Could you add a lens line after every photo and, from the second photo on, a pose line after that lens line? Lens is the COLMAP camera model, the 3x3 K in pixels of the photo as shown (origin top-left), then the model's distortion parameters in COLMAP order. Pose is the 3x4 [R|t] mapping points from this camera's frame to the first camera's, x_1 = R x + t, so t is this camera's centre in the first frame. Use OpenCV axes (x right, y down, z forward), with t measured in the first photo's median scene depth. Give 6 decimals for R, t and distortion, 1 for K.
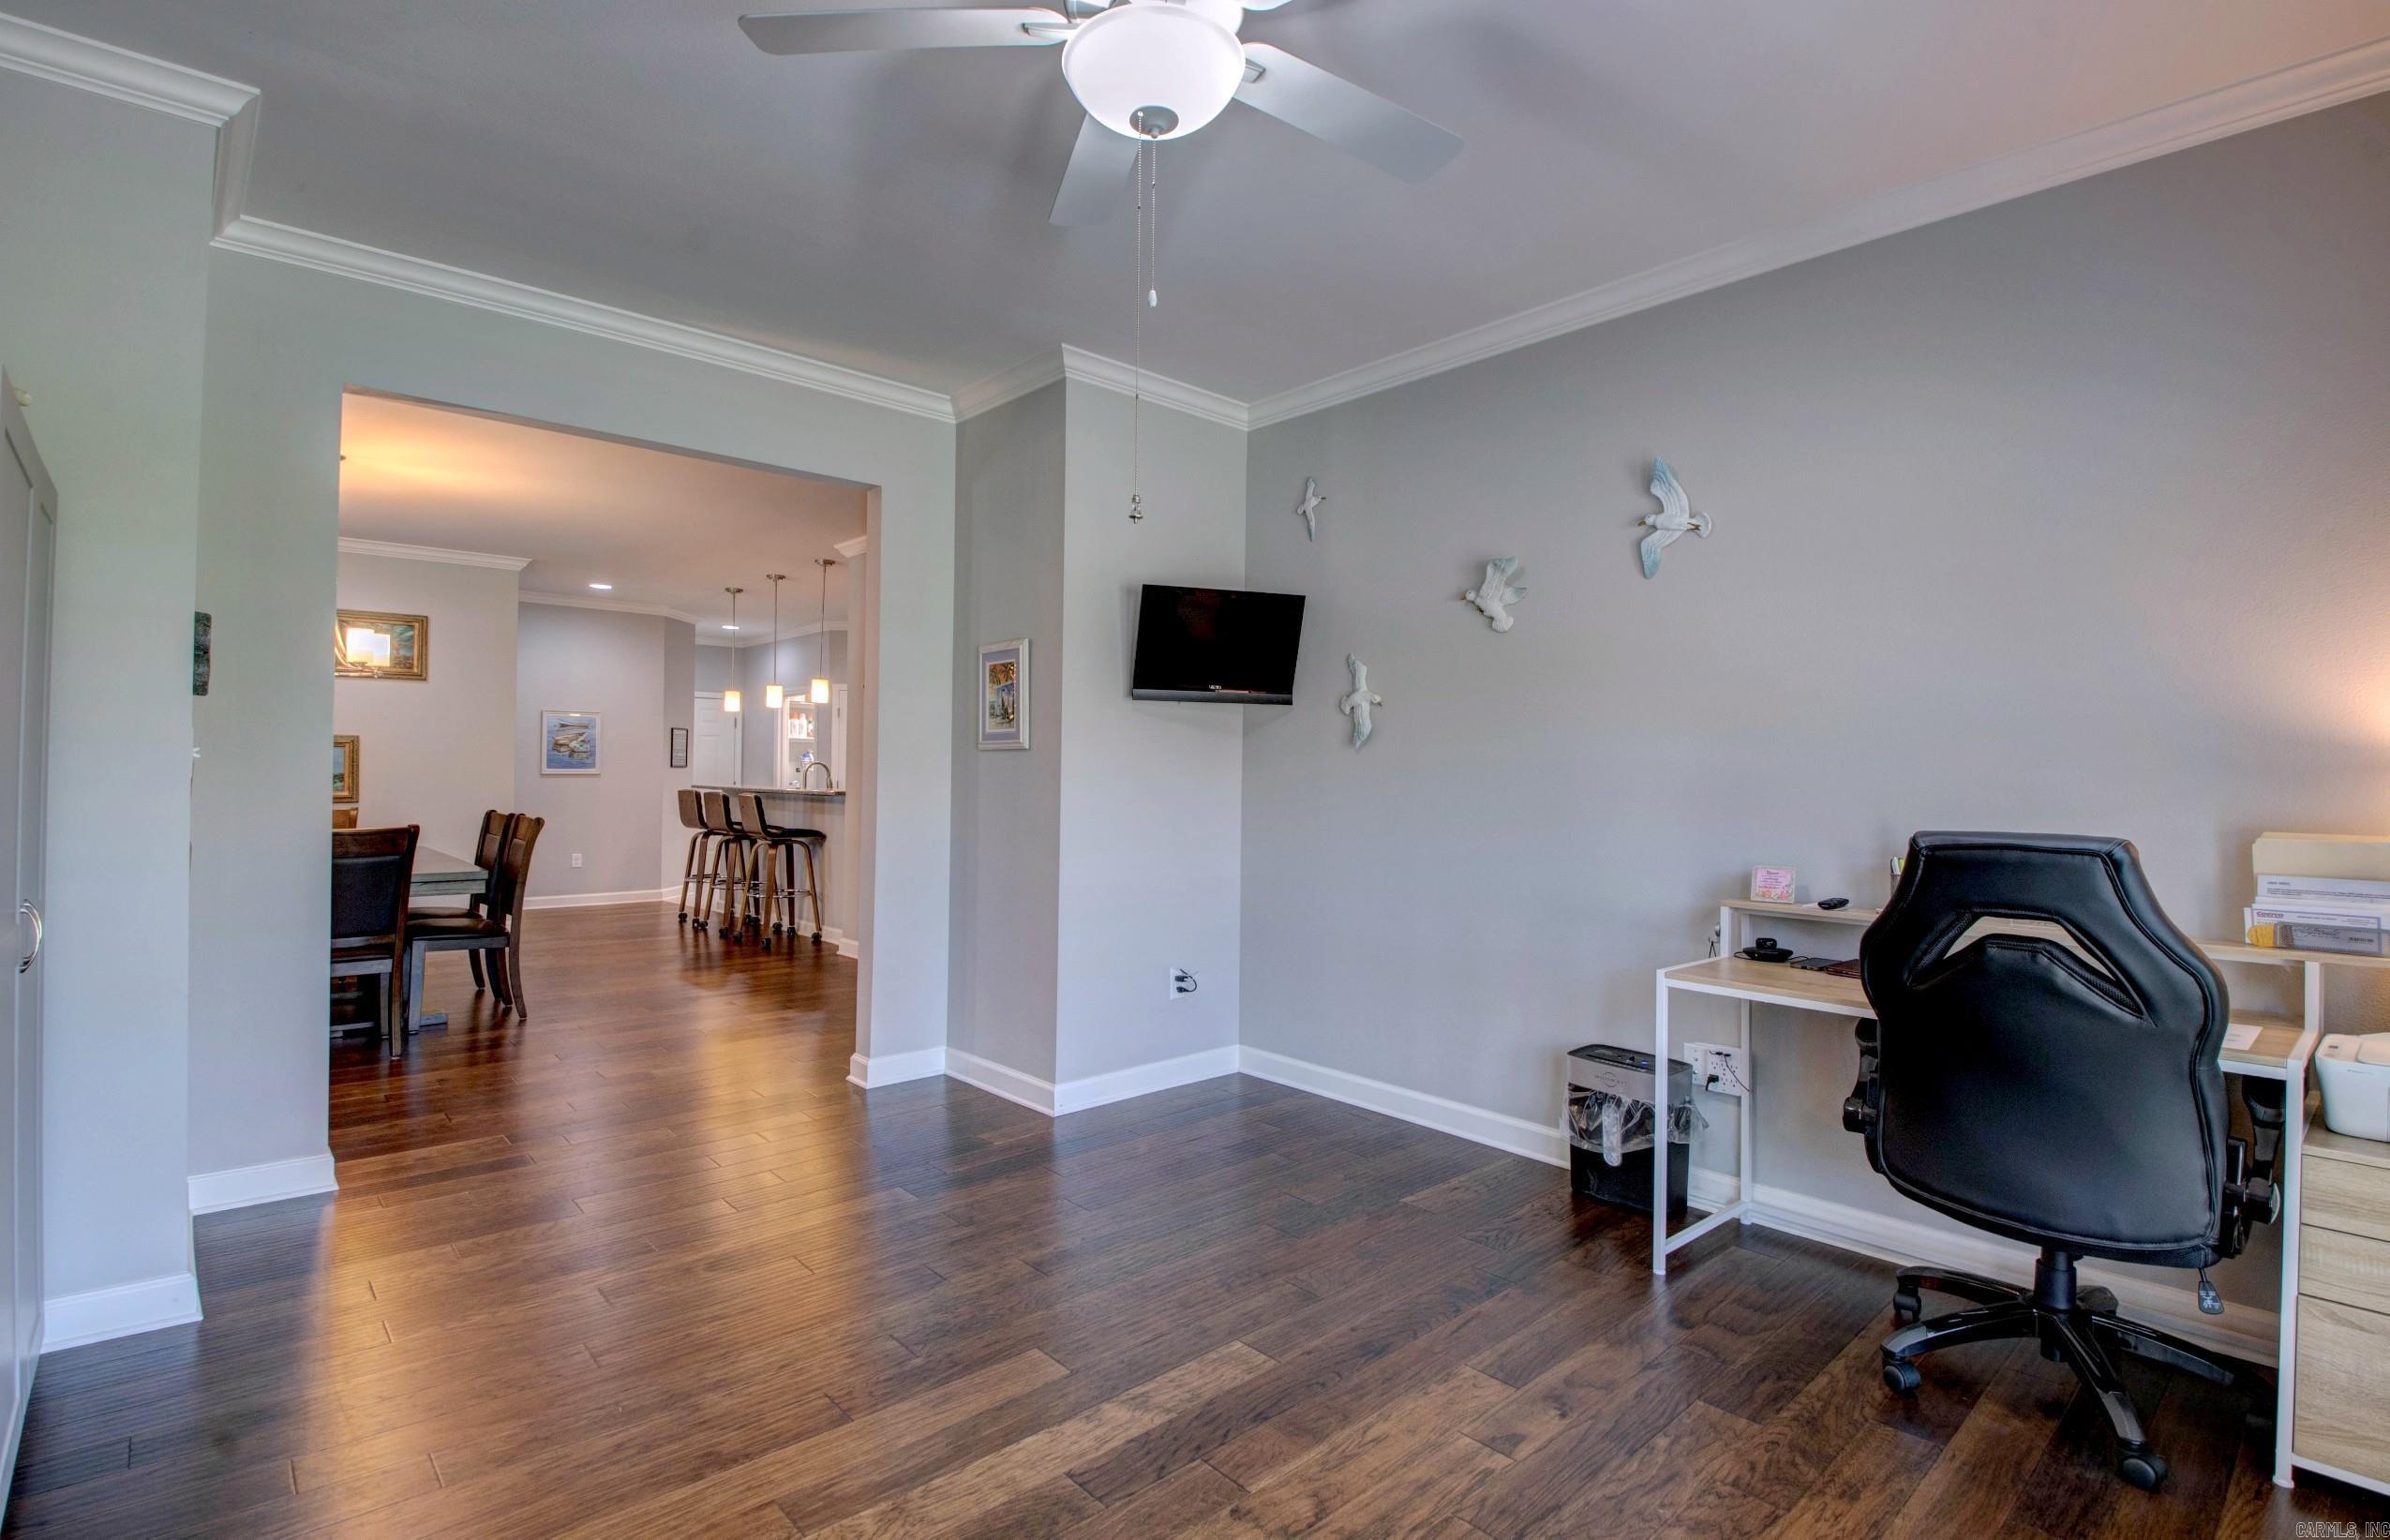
lens RADIAL K [[1116.6, 0, 1190.6], [0, 1116.6, 771.0], [0, 0, 1]] dist [0.000095, -0.016875]
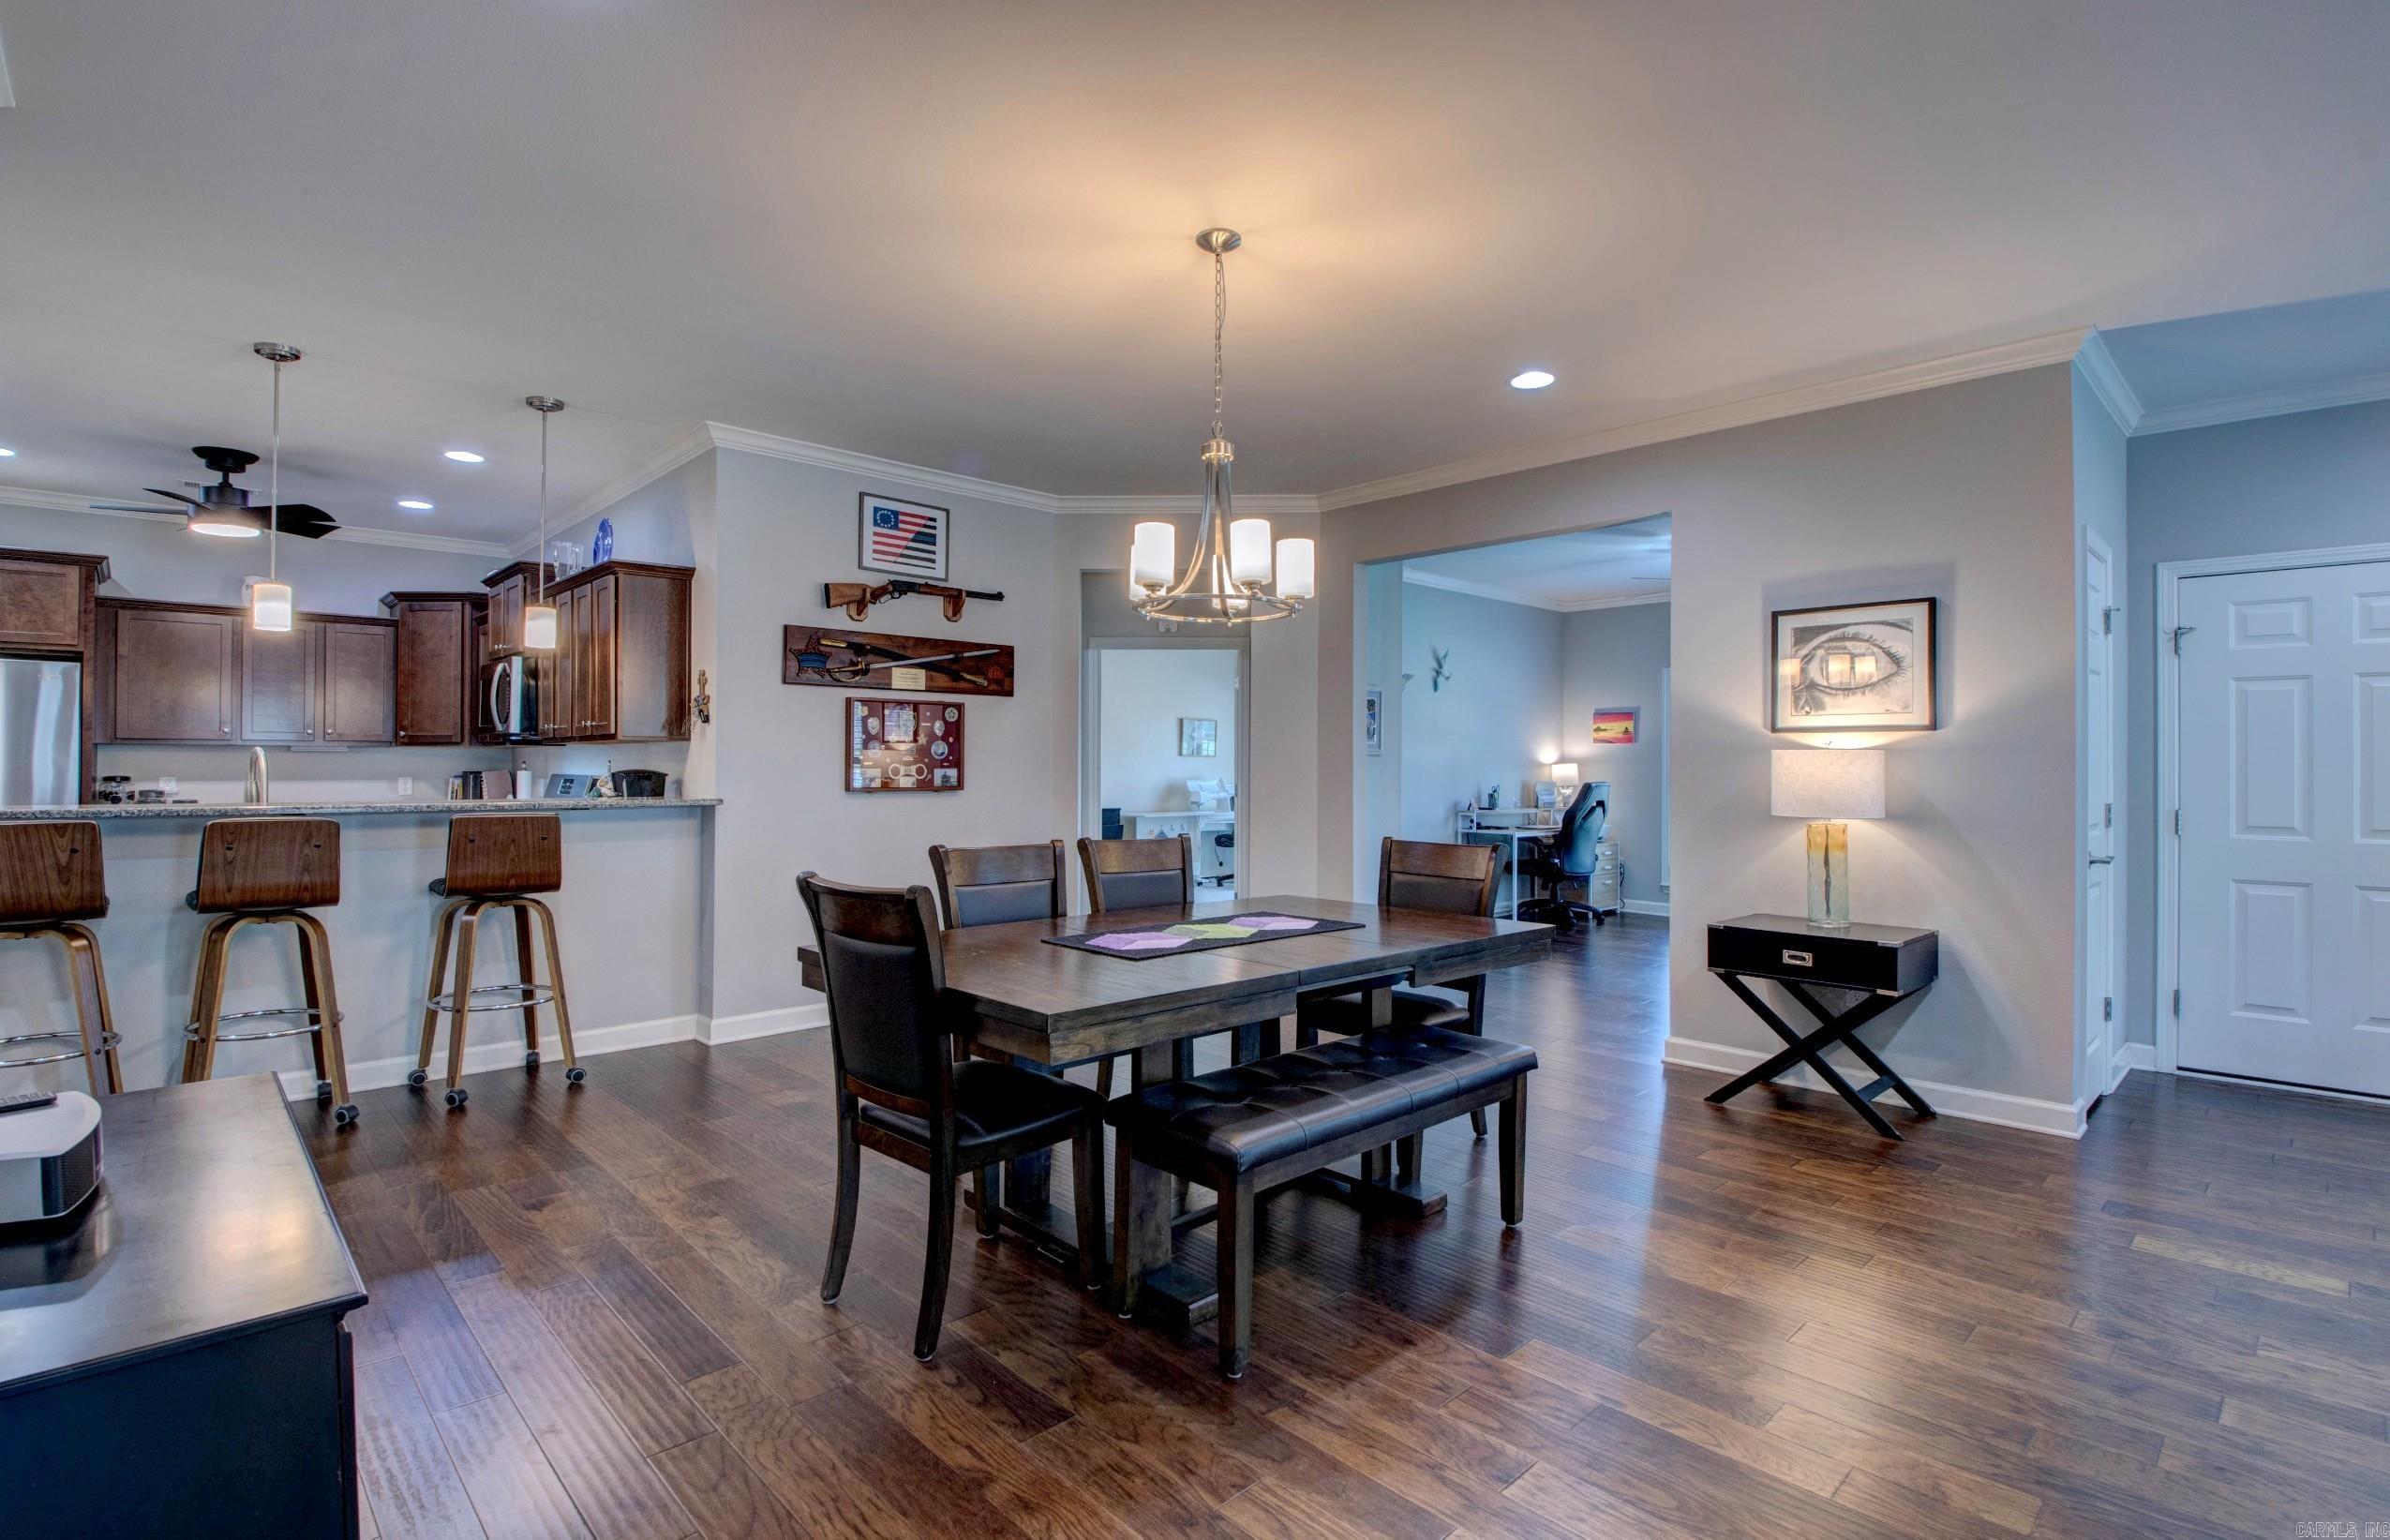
lens RADIAL K [[1116.6, 0, 1175.2], [0, 1116.6, 762.2], [0, 0, 1]] dist [0.000095, -0.016875]
pose [[-0.008223, -0.005683, 0.999950, -0.743280], [-0.006747, 0.999961, 0.005628, -0.008218], [-0.999943, -0.006700, -0.008261, 0.567353]]
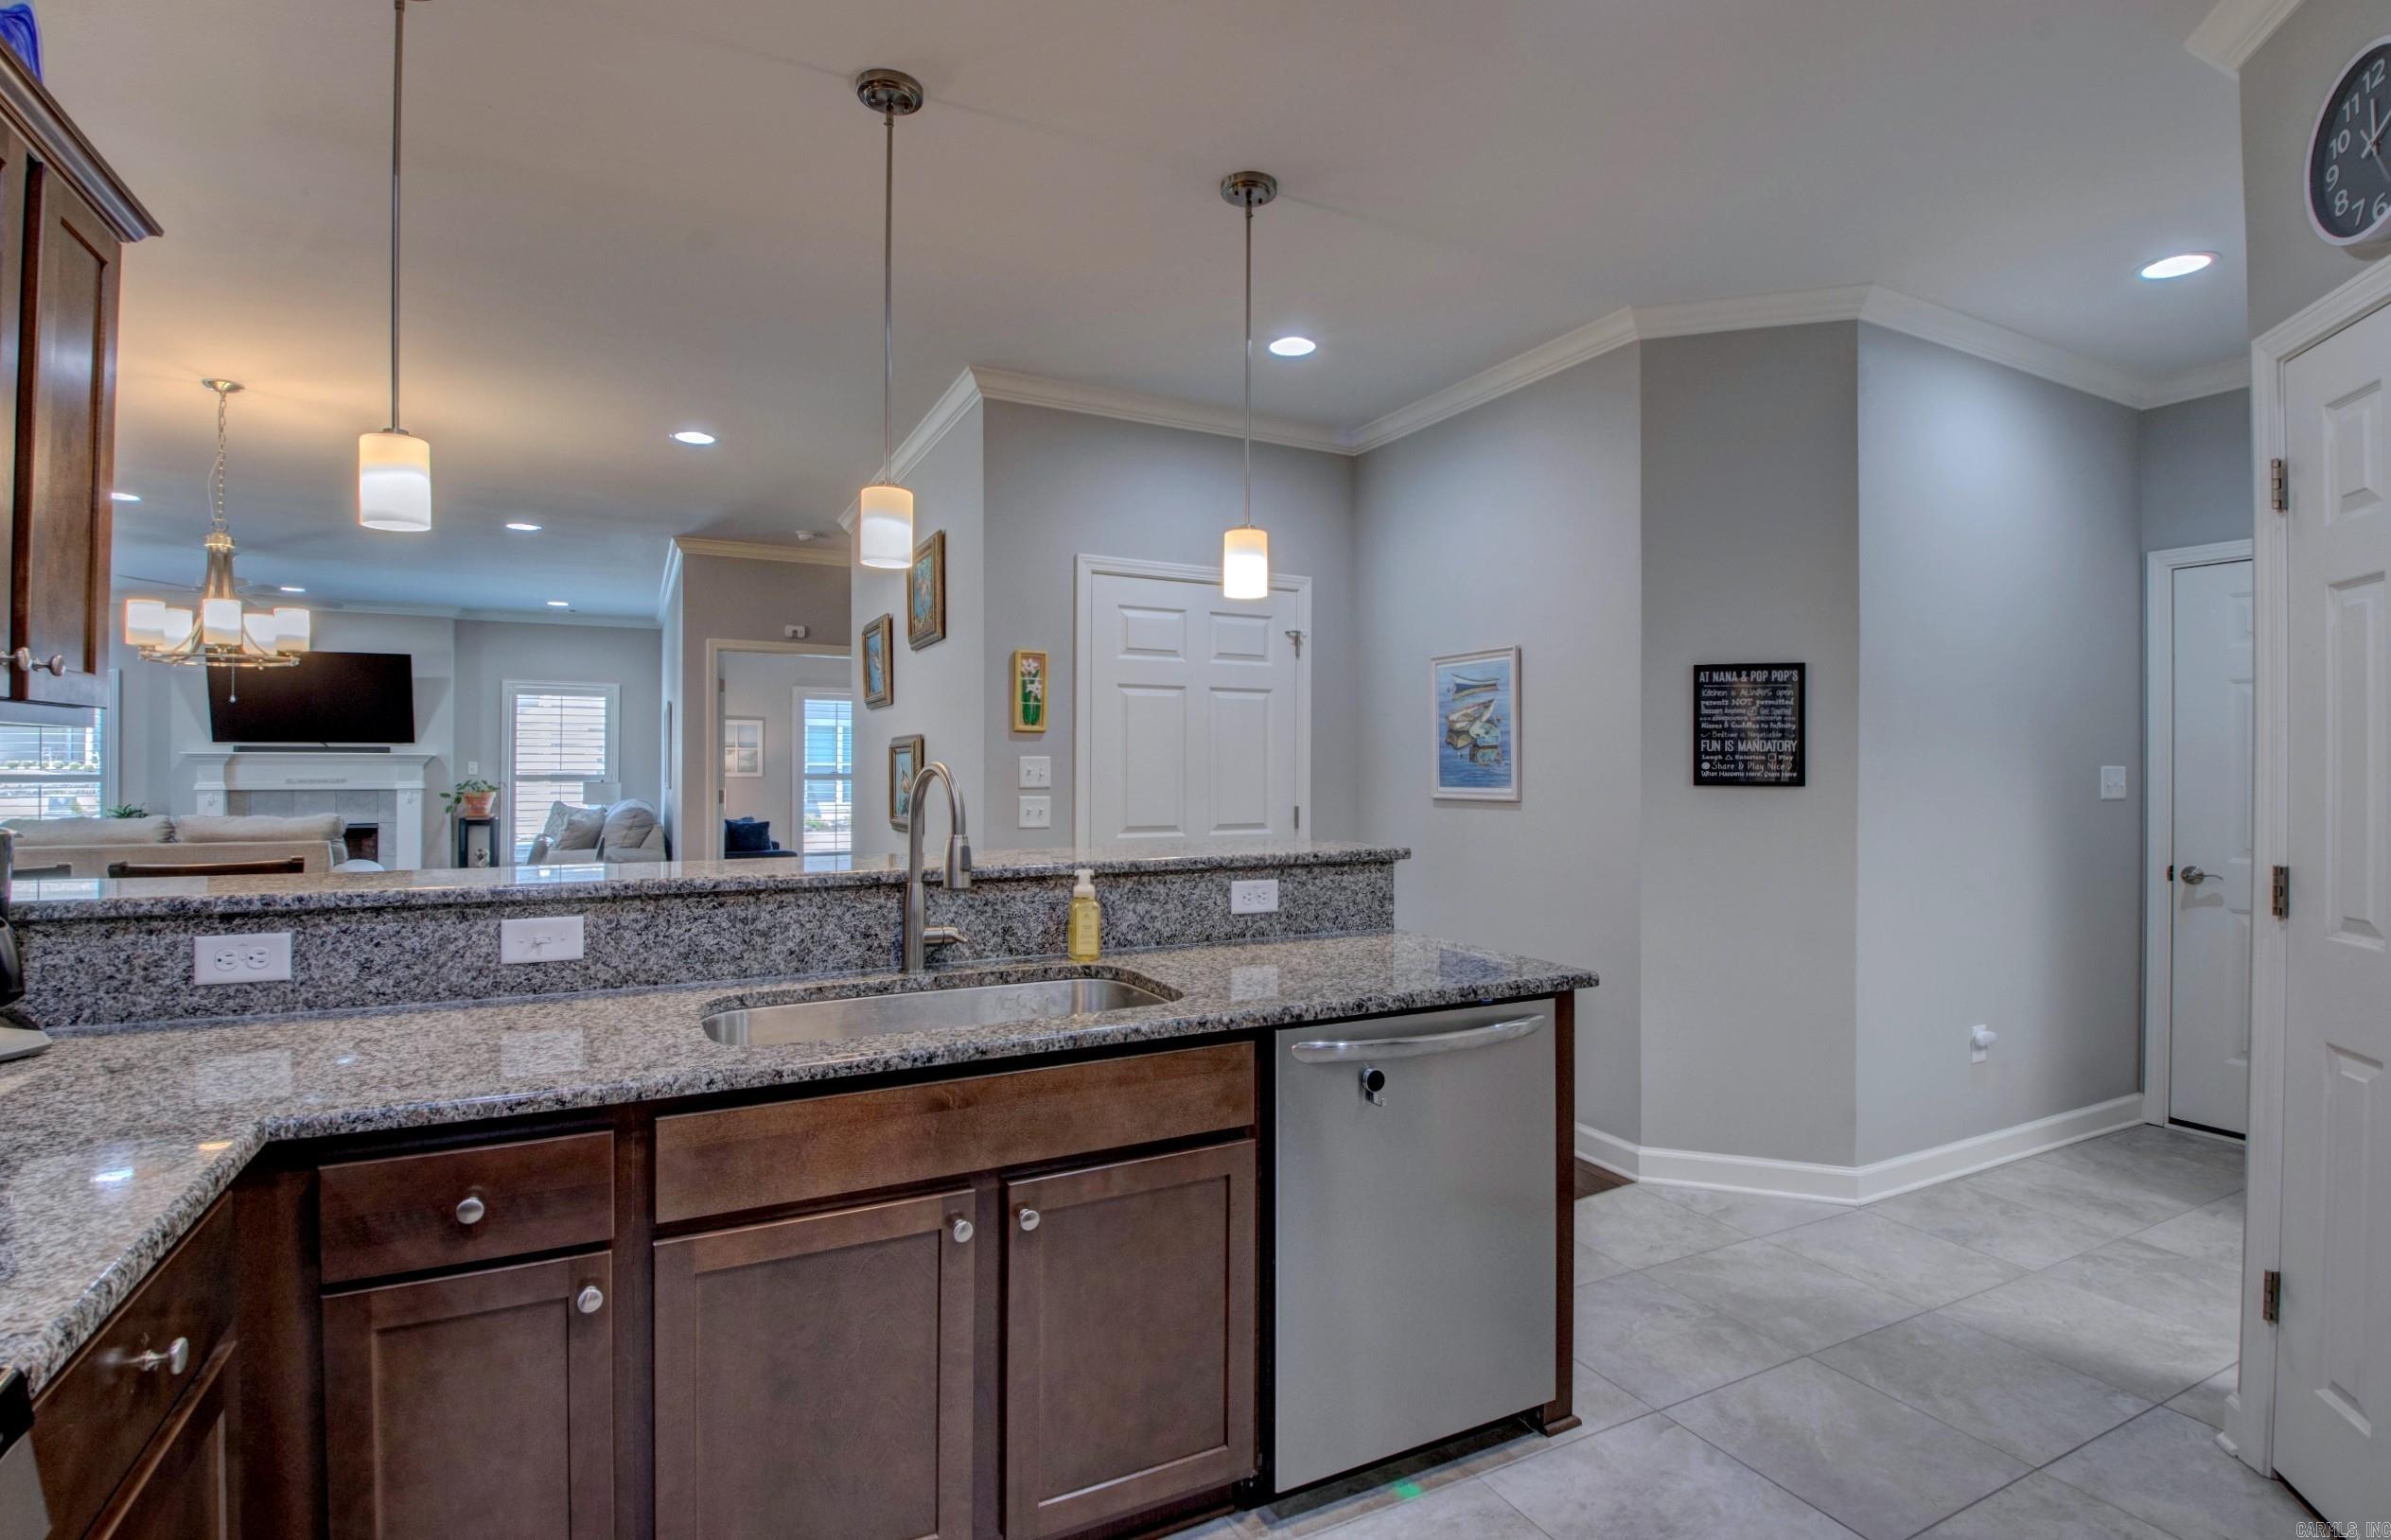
lens RADIAL K [[1116.9, 0, 1180.8], [0, 1116.9, 761.7], [0, 0, 1]] dist [0.000095, -0.016875]
pose [[-0.274633, -0.011508, -0.961480, -0.121359], [-0.002300, 0.999933, -0.011311, -0.007018], [0.961546, -0.000895, -0.274641, 1.021835]]
